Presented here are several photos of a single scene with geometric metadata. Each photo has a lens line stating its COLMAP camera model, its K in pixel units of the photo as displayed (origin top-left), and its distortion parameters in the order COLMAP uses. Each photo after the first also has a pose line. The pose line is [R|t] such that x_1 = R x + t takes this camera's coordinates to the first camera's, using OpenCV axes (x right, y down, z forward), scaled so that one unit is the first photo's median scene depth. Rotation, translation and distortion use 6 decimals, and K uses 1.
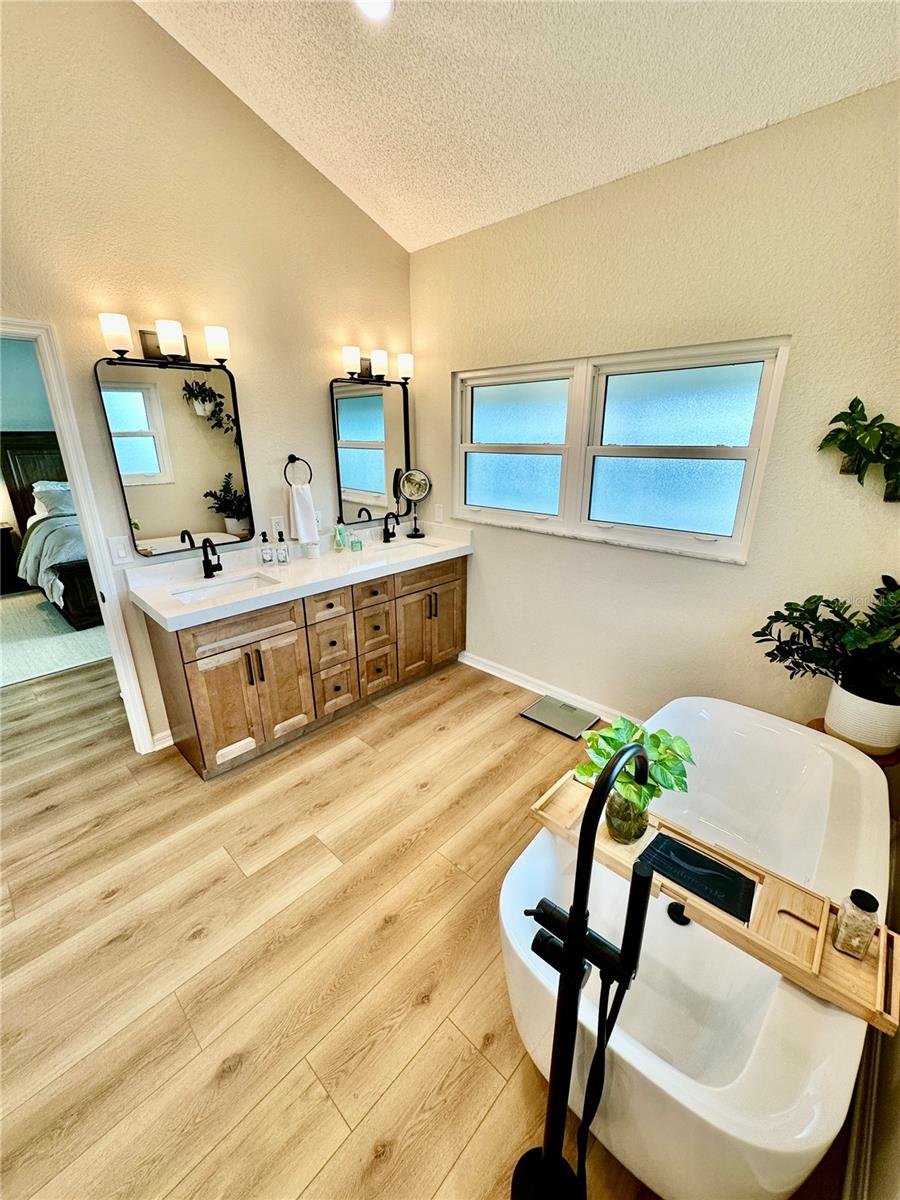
lens RADIAL K [[479.5, 0, 448.0], [0, 479.5, 597.4], [0, 0, 1]] dist [-0.005367, 0.000964]
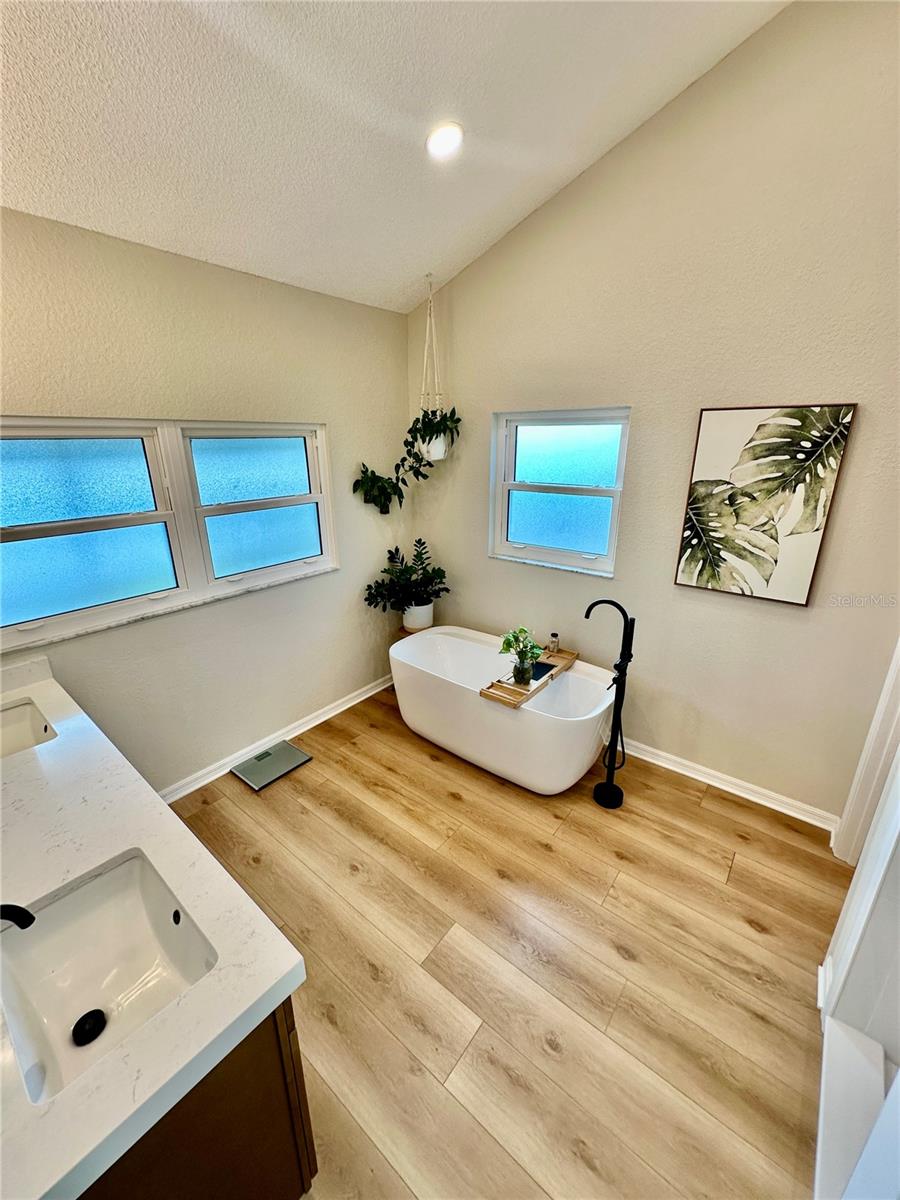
lens RADIAL K [[479.5, 0, 452.0], [0, 479.5, 594.7], [0, 0, 1]] dist [-0.005367, 0.000964]
pose [[-0.084555, -0.304692, 0.948690, -0.918578], [0.328375, 0.890391, 0.315235, -0.375773], [-0.940755, 0.338181, 0.024766, 0.695096]]
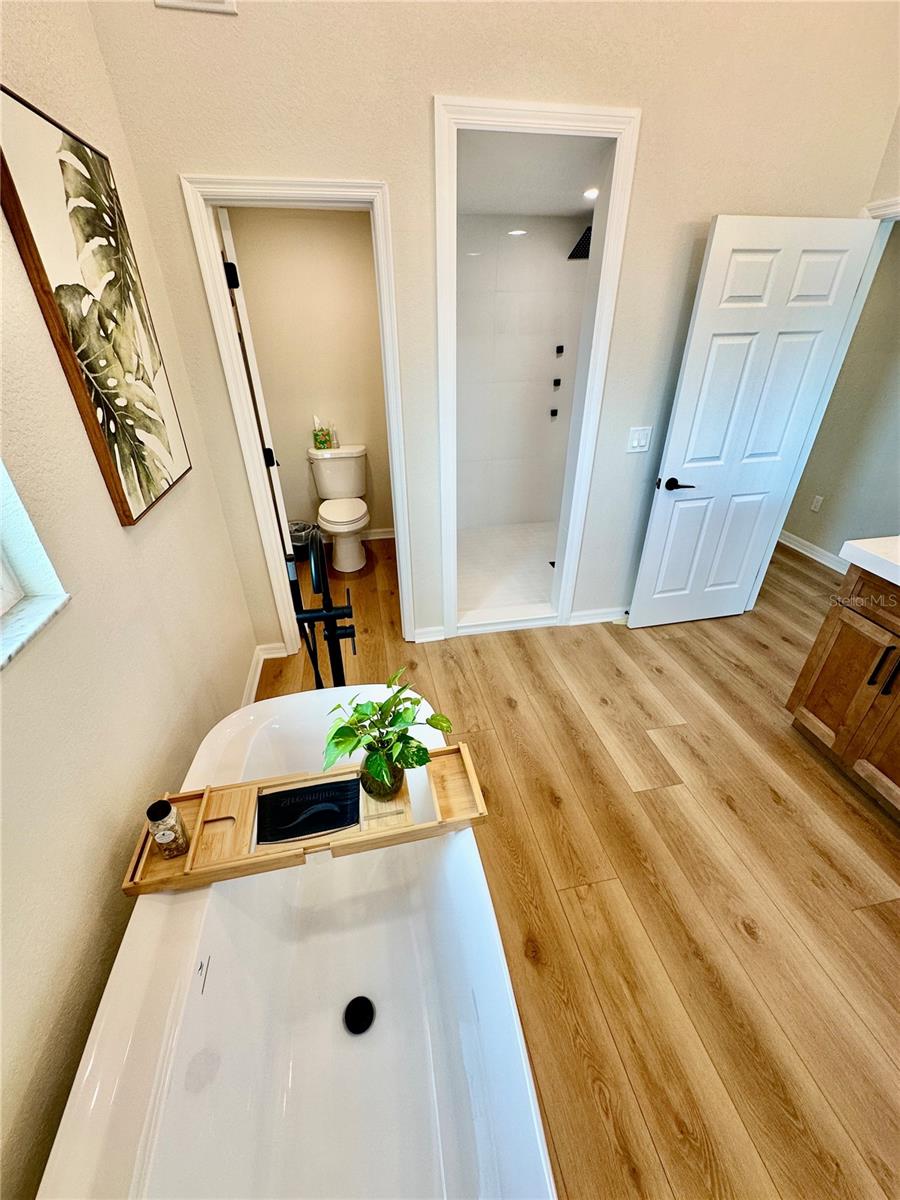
lens RADIAL K [[479.5, 0, 449.7], [0, 479.5, 599.9], [0, 0, 1]] dist [-0.005367, 0.000964]
pose [[-0.580708, 0.416362, -0.699587, 0.496192], [-0.256320, 0.722115, 0.642534, -0.252202], [0.772709, 0.552442, -0.312616, 0.744579]]
